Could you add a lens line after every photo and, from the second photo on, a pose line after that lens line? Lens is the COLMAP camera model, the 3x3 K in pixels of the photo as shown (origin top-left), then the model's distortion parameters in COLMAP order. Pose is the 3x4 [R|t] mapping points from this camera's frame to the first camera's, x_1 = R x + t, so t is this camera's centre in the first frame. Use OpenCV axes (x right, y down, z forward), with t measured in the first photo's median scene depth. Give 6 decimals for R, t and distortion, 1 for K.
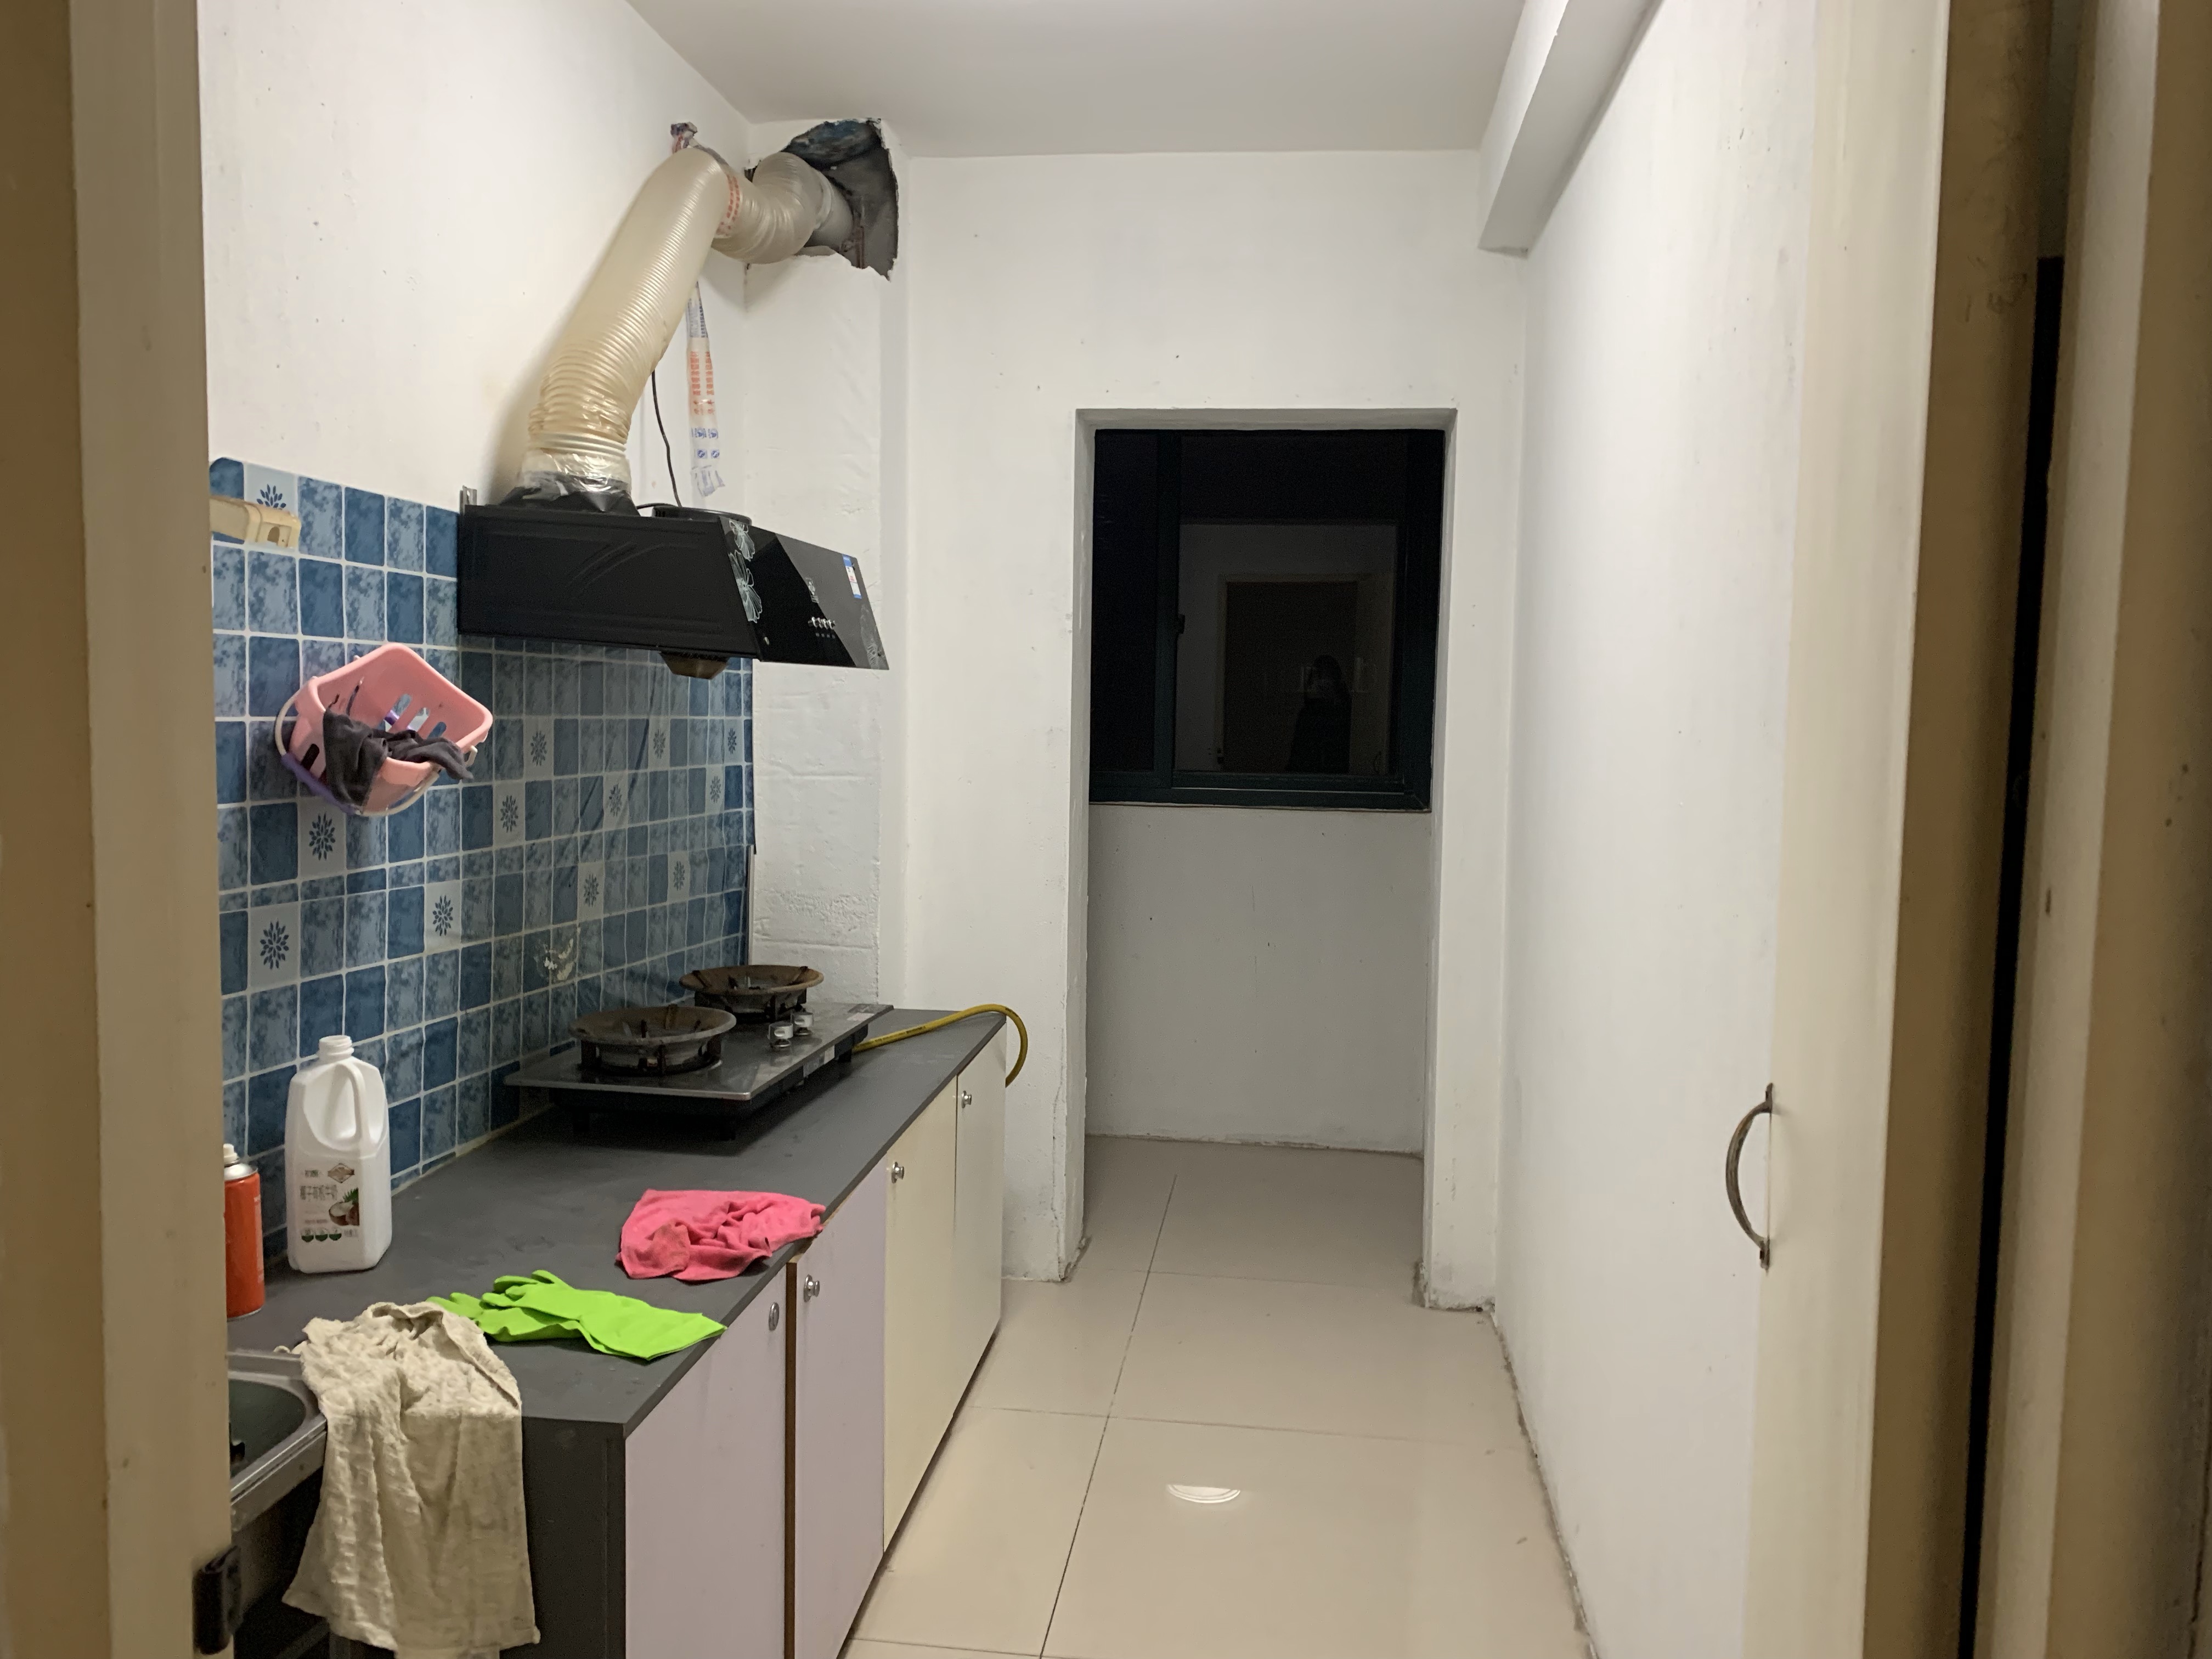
lens RADIAL K [[1683.7, 0, 1102.8], [0, 1683.7, 815.8], [0, 0, 1]] dist [0.010125, 0.007499]
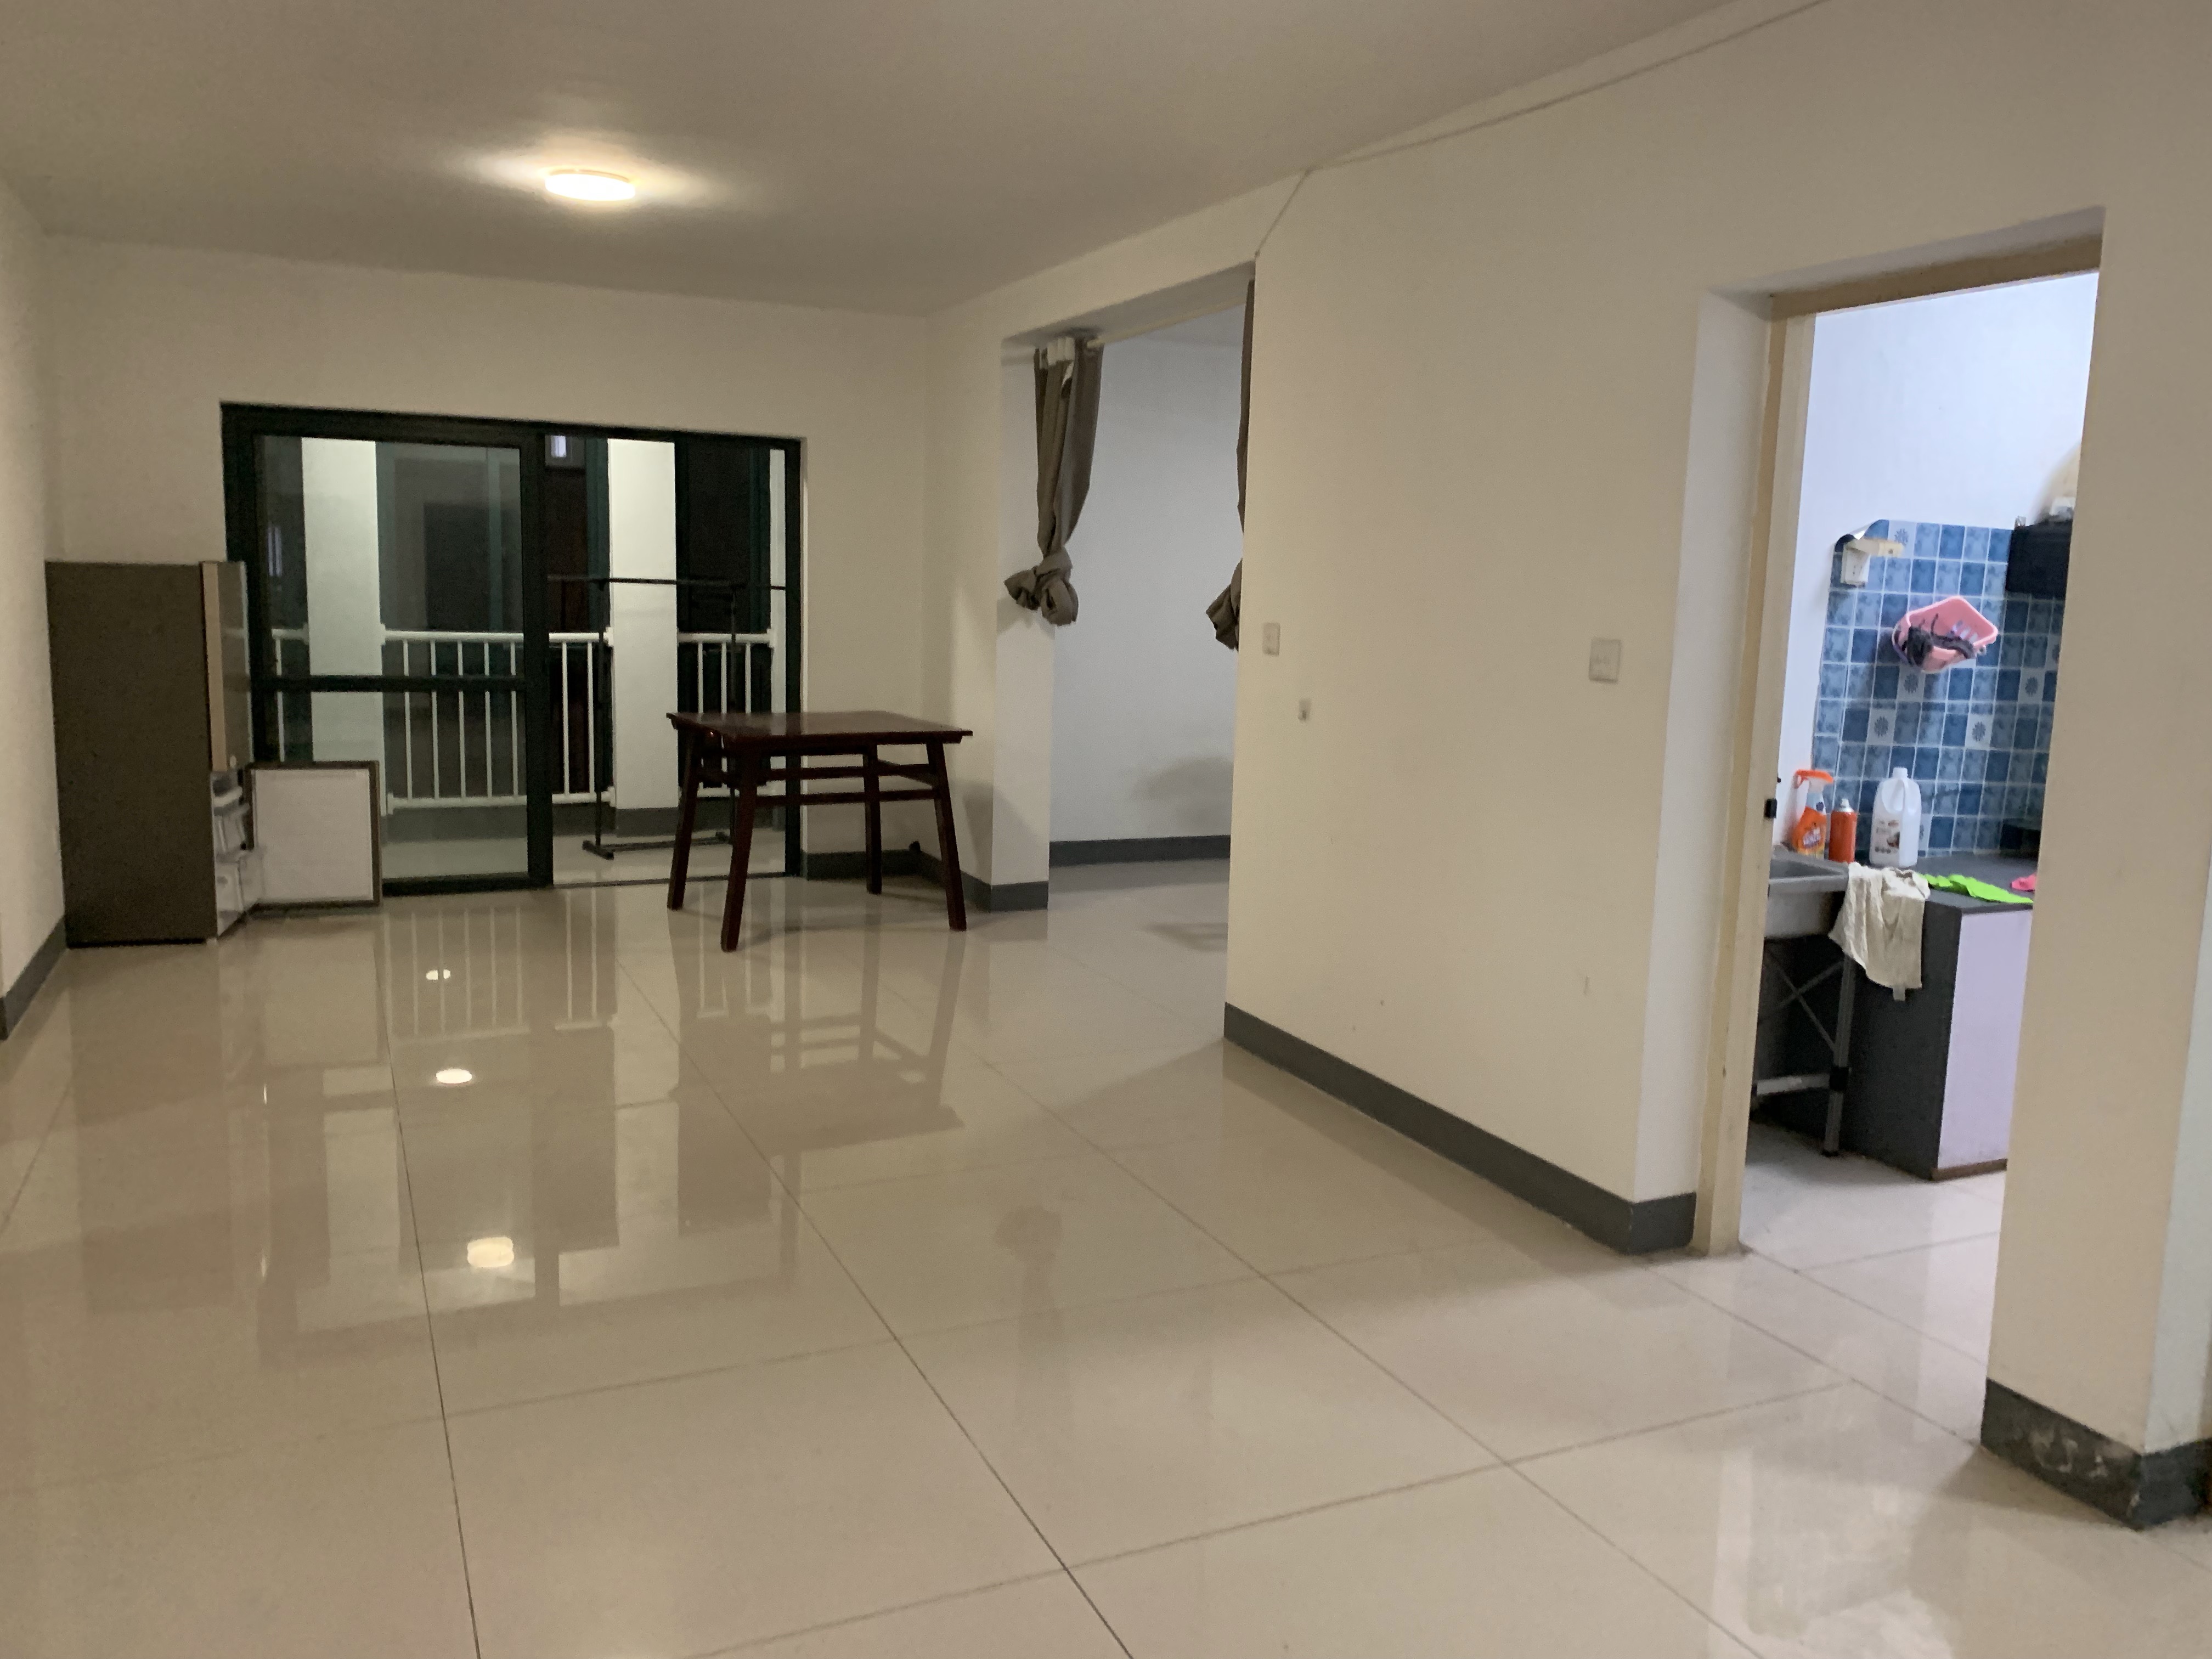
lens RADIAL K [[1683.7, 0, 1102.8], [0, 1683.7, 815.8], [0, 0, 1]] dist [0.010125, 0.007499]
pose [[0.528435, 0.110840, -0.841707, 0.886303], [-0.085284, 0.993356, 0.077268, 0.106999], [0.844679, 0.030953, 0.534377, -1.110501]]
